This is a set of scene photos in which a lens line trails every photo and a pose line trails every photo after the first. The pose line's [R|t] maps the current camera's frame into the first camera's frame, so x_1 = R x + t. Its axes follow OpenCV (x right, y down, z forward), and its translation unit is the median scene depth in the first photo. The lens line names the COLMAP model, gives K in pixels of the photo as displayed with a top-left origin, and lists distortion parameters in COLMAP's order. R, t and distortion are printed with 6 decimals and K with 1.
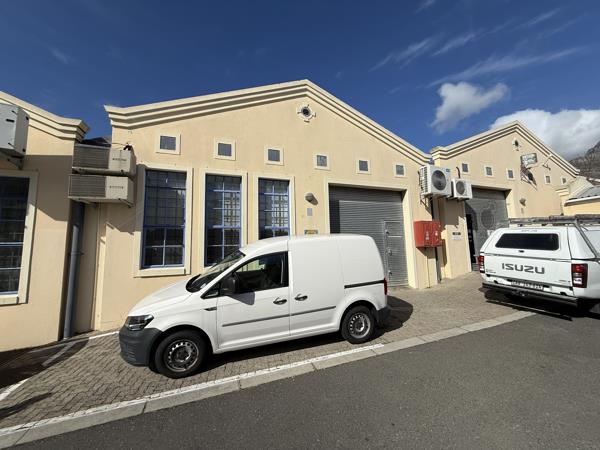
lens RADIAL K [[246.3, 0, 300.2], [0, 246.3, 238.6], [0, 0, 1]] dist [-0.004544, -0.000356]
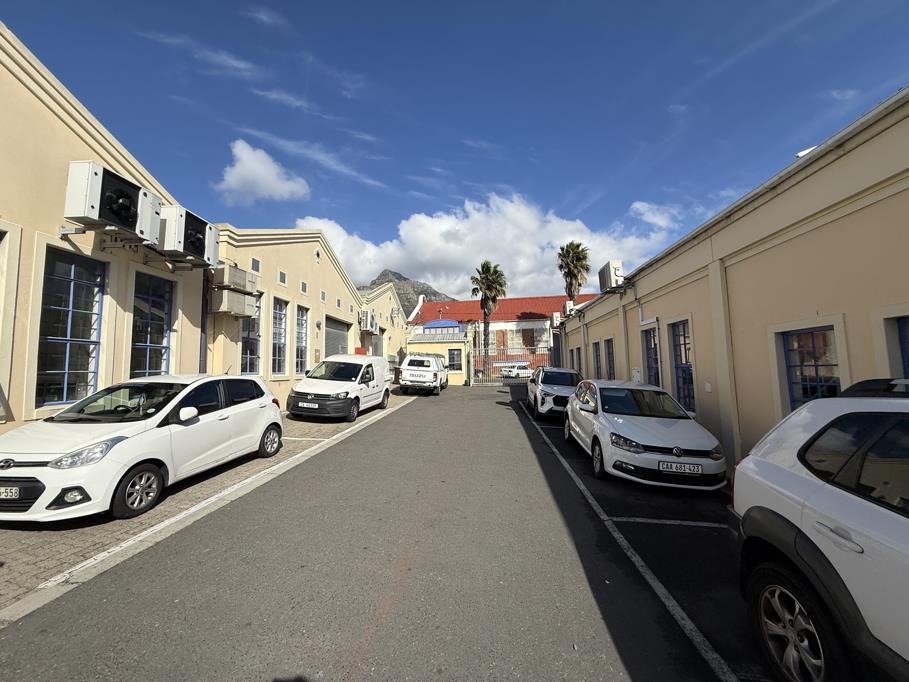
lens RADIAL K [[373.1, 0, 454.8], [0, 373.1, 361.6], [0, 0, 1]] dist [-0.004544, -0.000356]
pose [[0.439459, 0.046614, 0.897052, -0.284324], [-0.045691, 0.998520, -0.029503, 0.012070], [-0.897100, -0.028022, 0.440939, -0.106466]]
